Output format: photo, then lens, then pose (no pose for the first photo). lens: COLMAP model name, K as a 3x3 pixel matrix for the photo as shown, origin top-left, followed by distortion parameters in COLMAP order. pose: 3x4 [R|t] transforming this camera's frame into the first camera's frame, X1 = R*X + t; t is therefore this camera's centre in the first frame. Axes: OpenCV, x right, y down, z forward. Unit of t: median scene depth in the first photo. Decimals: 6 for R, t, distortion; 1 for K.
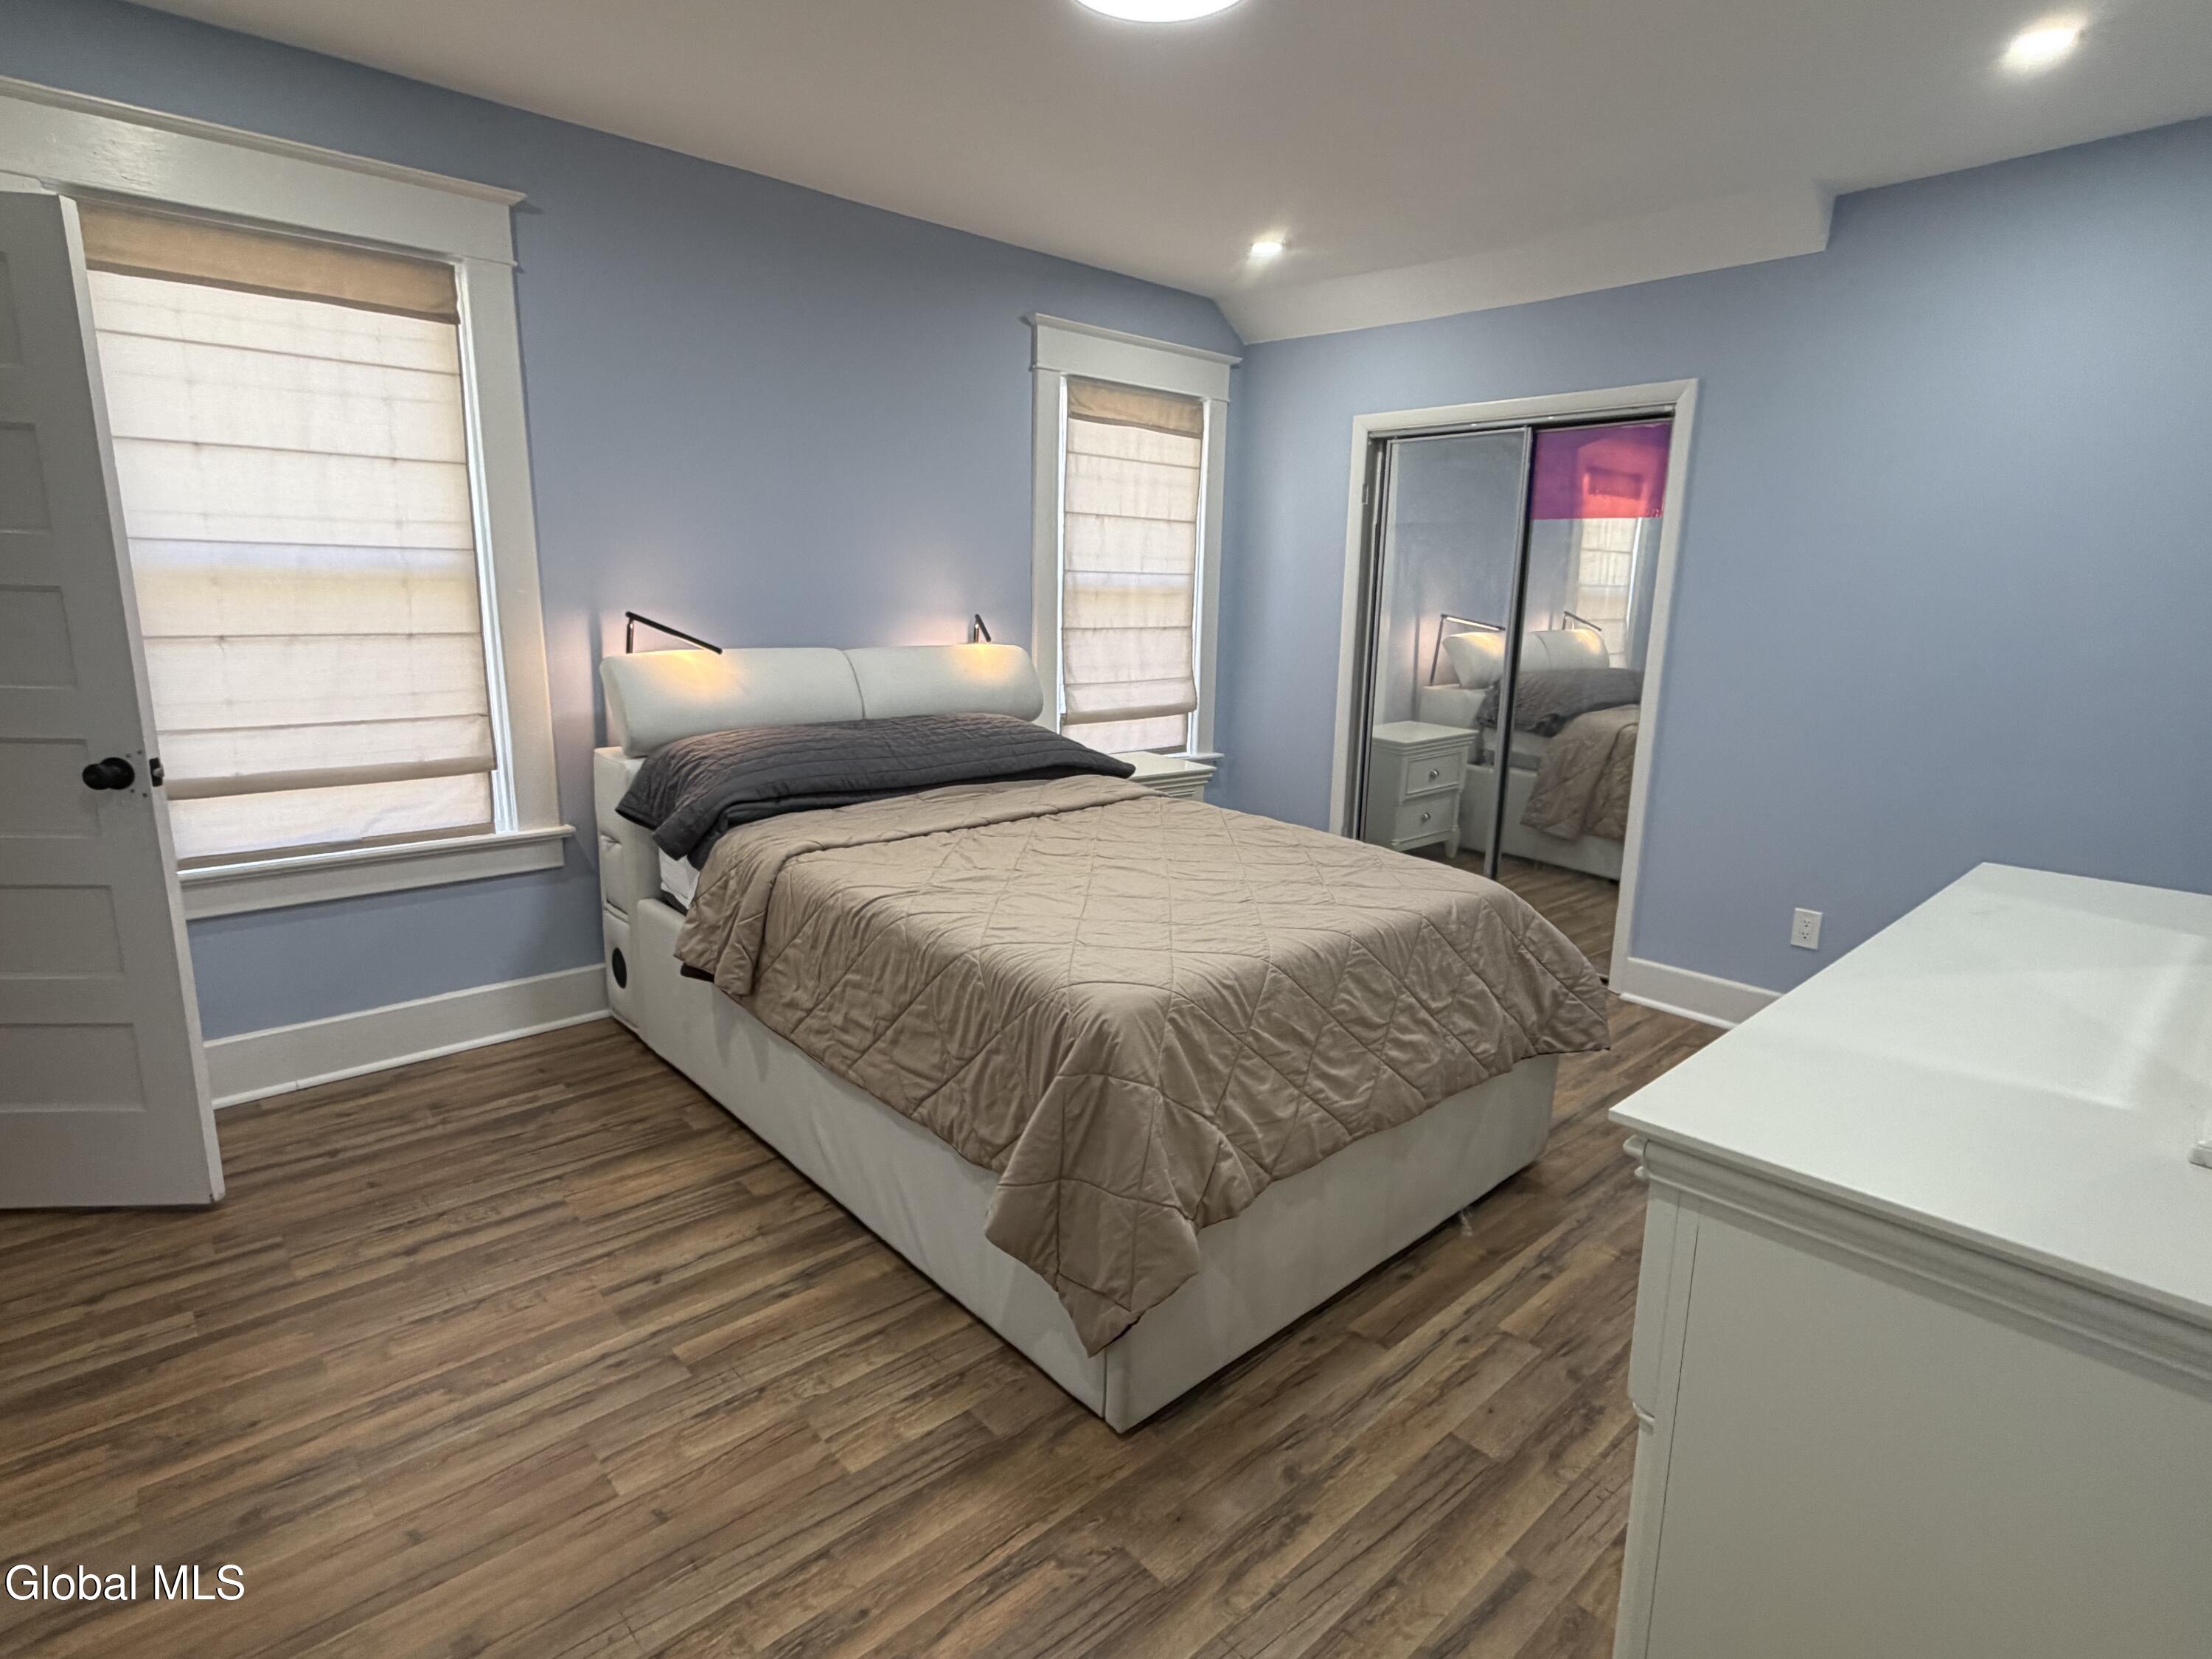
lens RADIAL K [[1127.0, 0, 1106.0], [0, 1127.0, 829.5], [0, 0, 1]] dist [-0.001265, 0.001596]
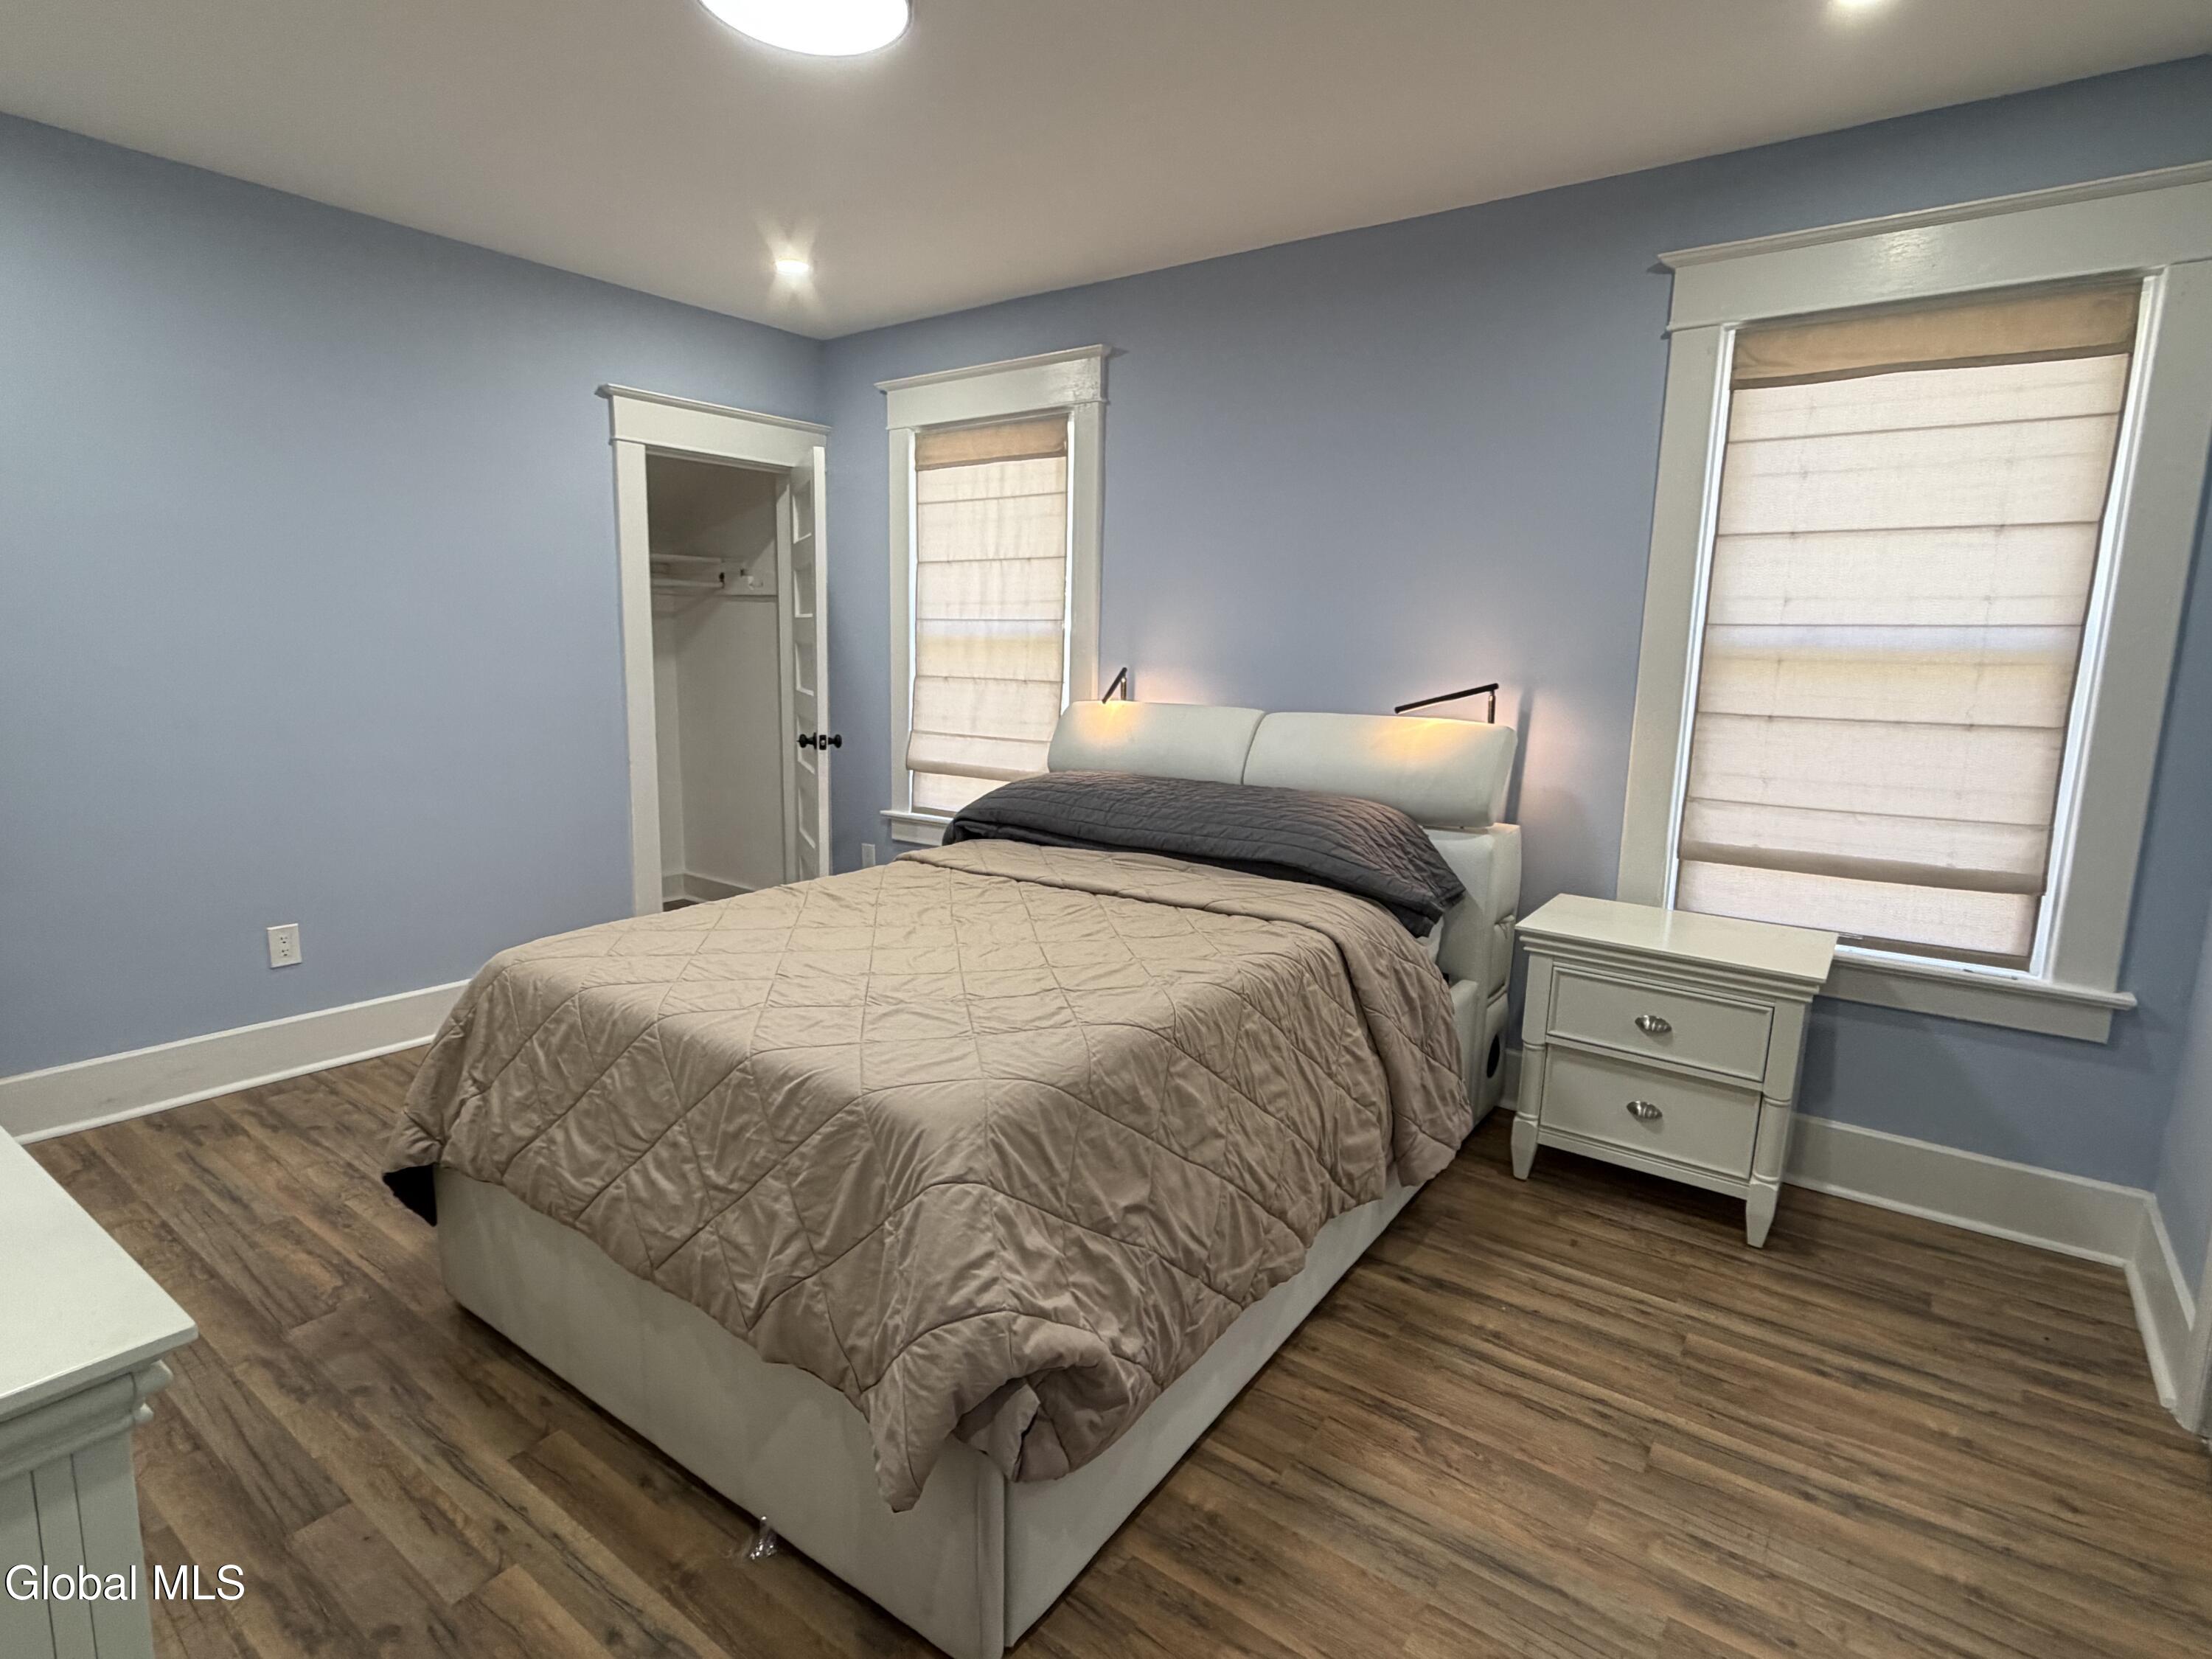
lens RADIAL K [[1127.0, 0, 1106.0], [0, 1127.0, 829.5], [0, 0, 1]] dist [-0.001265, 0.001596]
pose [[0.207589, 0.140263, -0.968108, 0.813065], [-0.222336, 0.970530, 0.092939, -0.148285], [0.952614, 0.195952, 0.232657, 0.818122]]
